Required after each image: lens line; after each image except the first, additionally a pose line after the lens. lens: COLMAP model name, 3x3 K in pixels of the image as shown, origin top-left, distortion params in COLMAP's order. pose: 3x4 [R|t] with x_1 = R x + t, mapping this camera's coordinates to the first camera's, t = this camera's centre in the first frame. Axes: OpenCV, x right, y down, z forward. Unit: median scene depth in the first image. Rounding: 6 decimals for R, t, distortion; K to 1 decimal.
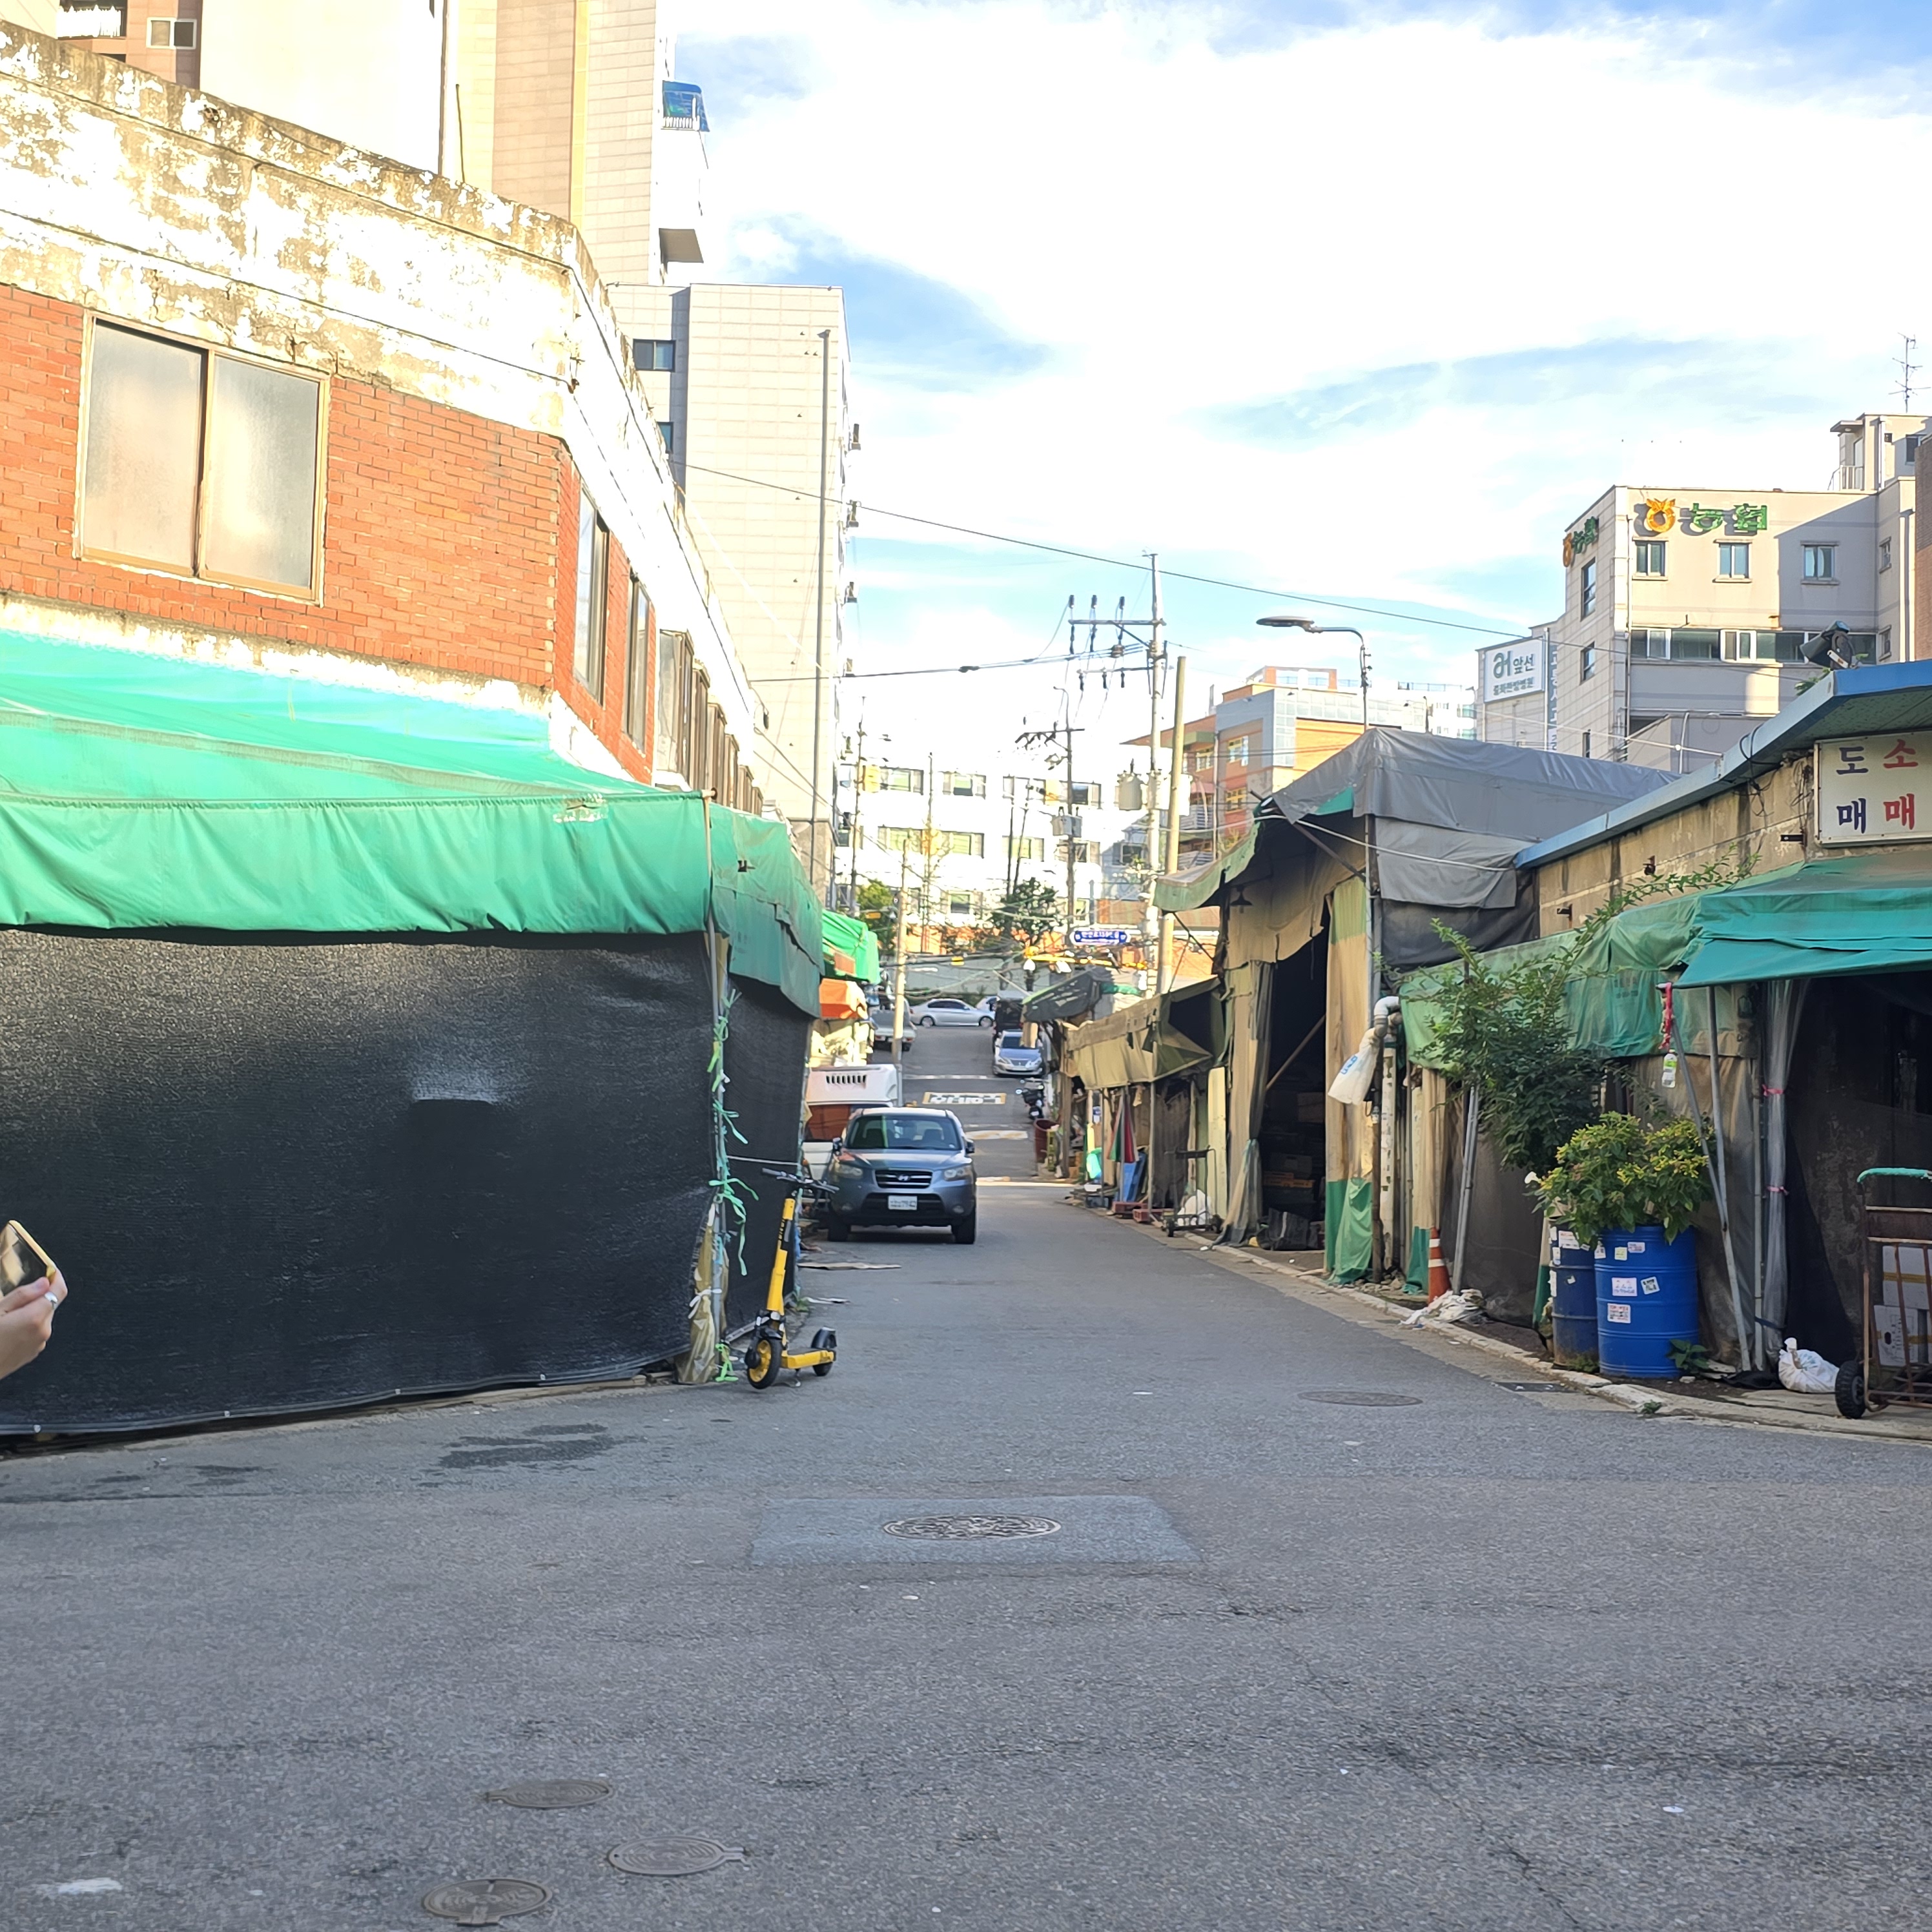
lens RADIAL K [[2607.3, 0, 965.3], [0, 2607.3, 914.6], [0, 0, 1]] dist [0.137018, -0.426671]
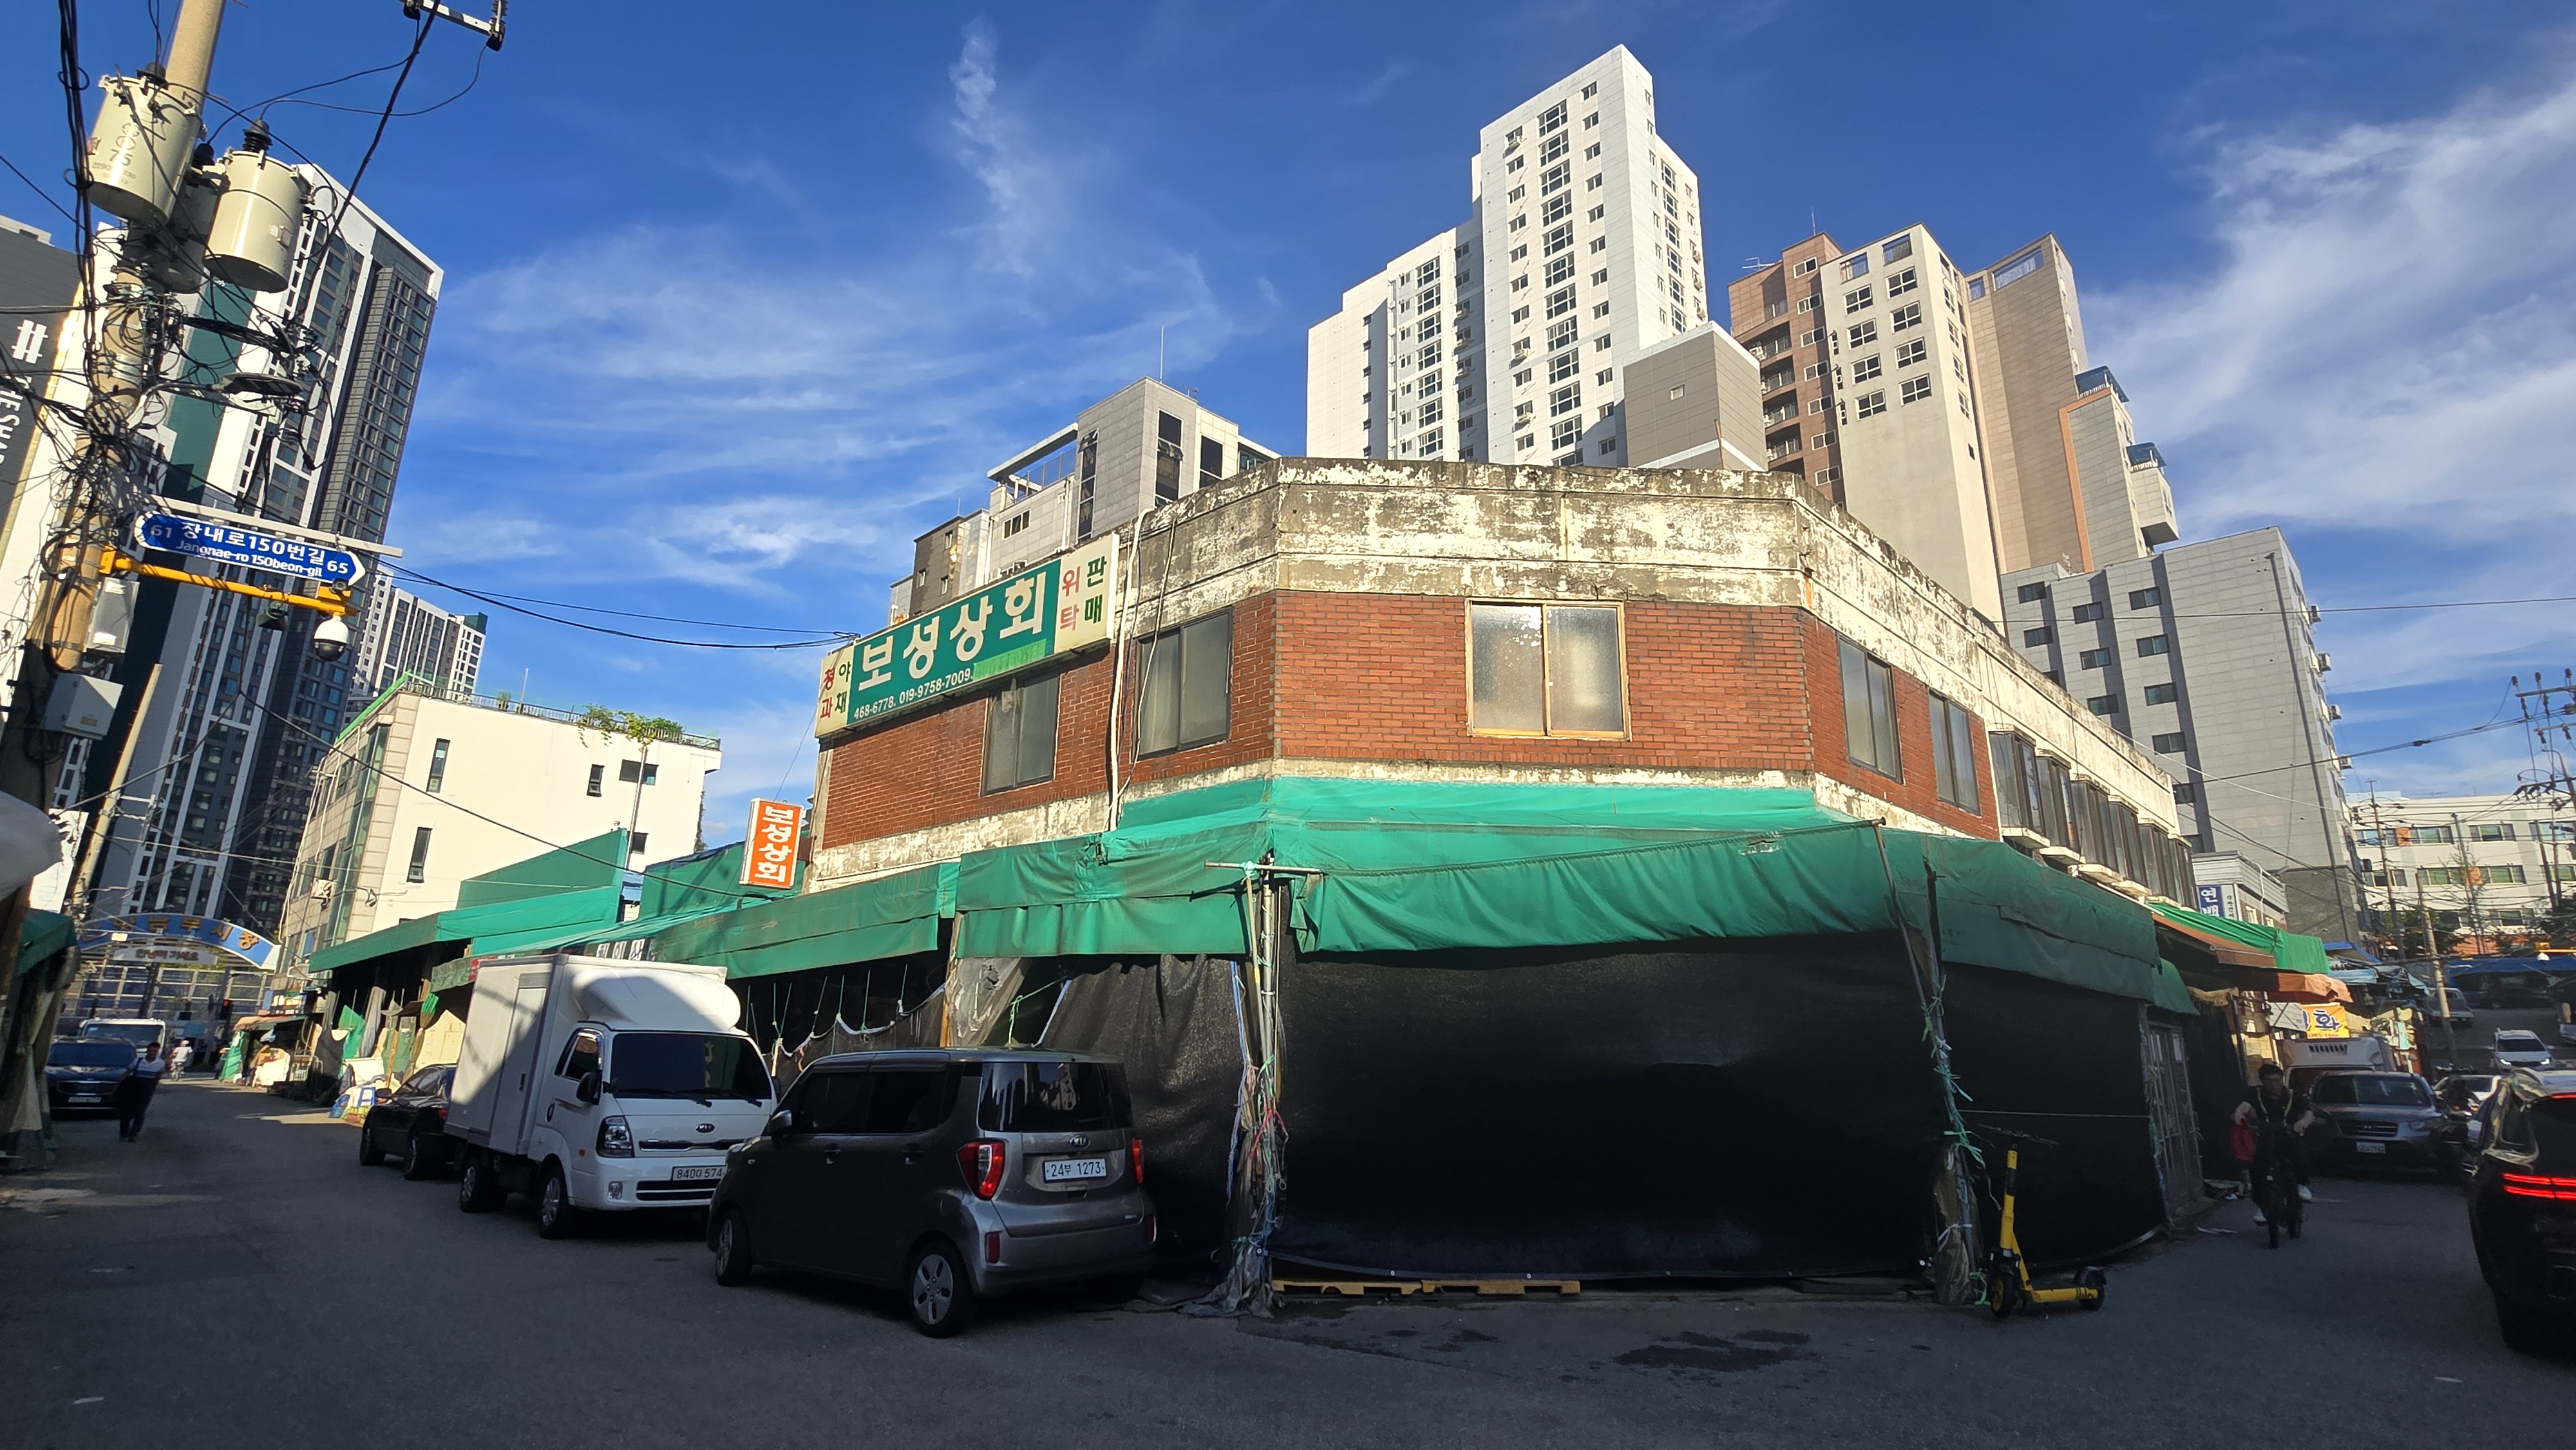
lens RADIAL K [[1213.7, 0, 1288.0], [0, 1213.7, 725.0], [0, 0, 1]] dist [-0.001577, -0.000122]
pose [[0.682664, -0.195669, -0.704048, 0.134555], [0.051013, 0.973893, -0.221201, 0.025403], [0.728950, 0.115090, 0.674823, 0.361825]]
